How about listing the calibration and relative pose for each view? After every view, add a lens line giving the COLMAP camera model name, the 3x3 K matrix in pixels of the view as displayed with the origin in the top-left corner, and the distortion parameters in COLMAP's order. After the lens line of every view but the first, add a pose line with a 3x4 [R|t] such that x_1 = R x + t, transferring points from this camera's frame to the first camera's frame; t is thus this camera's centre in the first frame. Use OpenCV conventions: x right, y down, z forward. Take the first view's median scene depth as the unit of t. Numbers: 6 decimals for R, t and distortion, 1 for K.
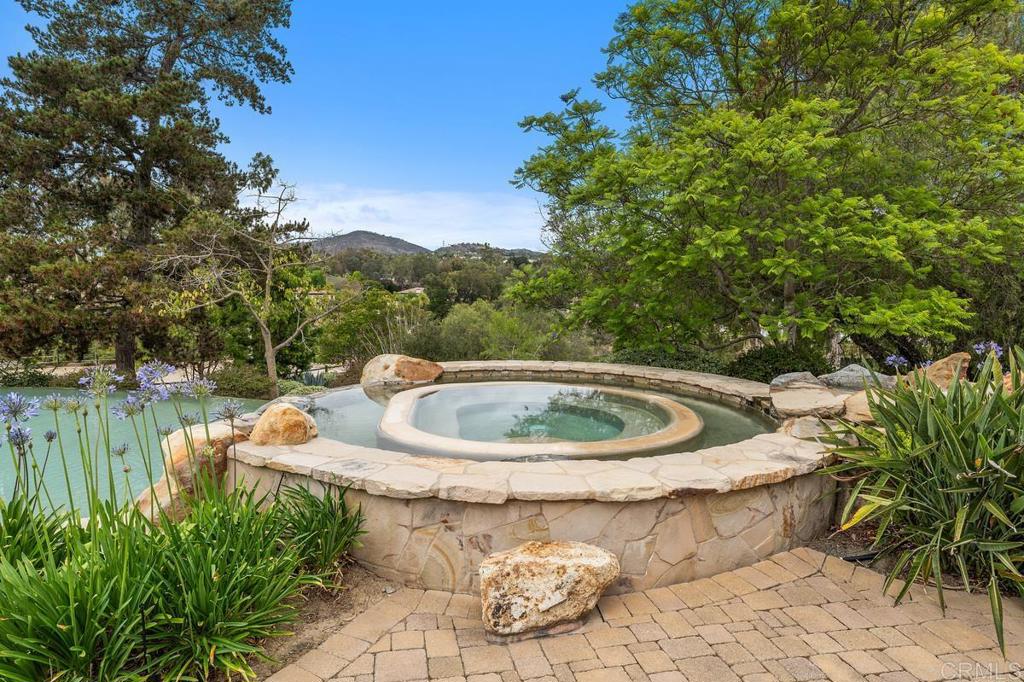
lens RADIAL K [[575.6, 0, 516.6], [0, 575.6, 336.3], [0, 0, 1]] dist [0.001088, 0.000947]
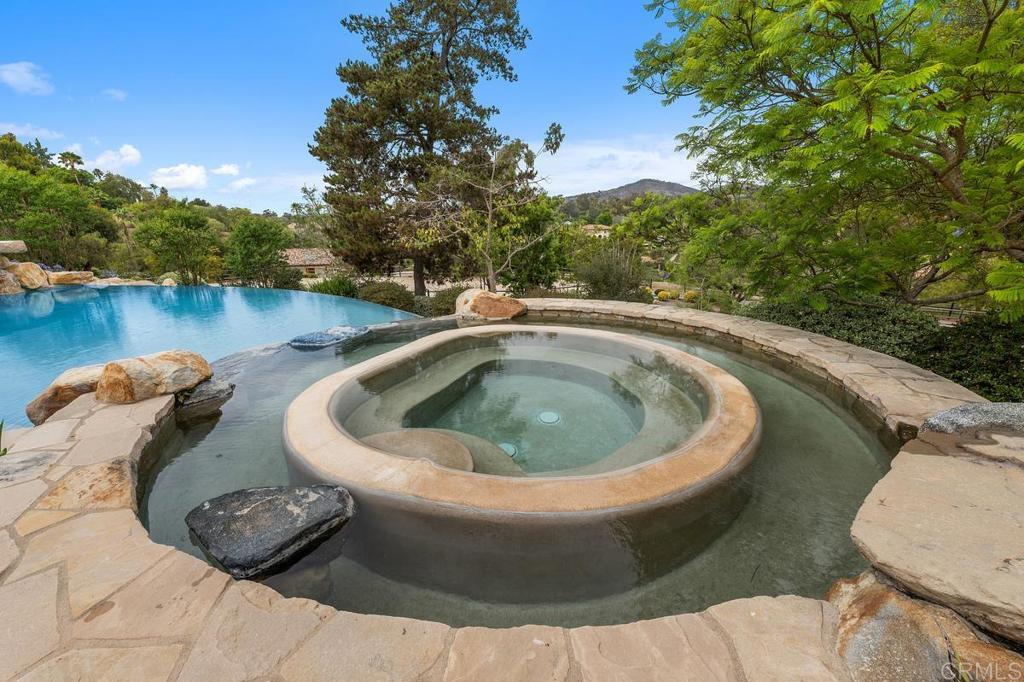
lens RADIAL K [[415.5, 0, 514.6], [0, 415.5, 338.2], [0, 0, 1]] dist [0.003660, -0.000017]
pose [[0.850690, 0.117680, -0.512325, 0.215850], [-0.022837, 0.981973, 0.187638, -0.021882], [0.525171, -0.147922, 0.838042, 0.376849]]
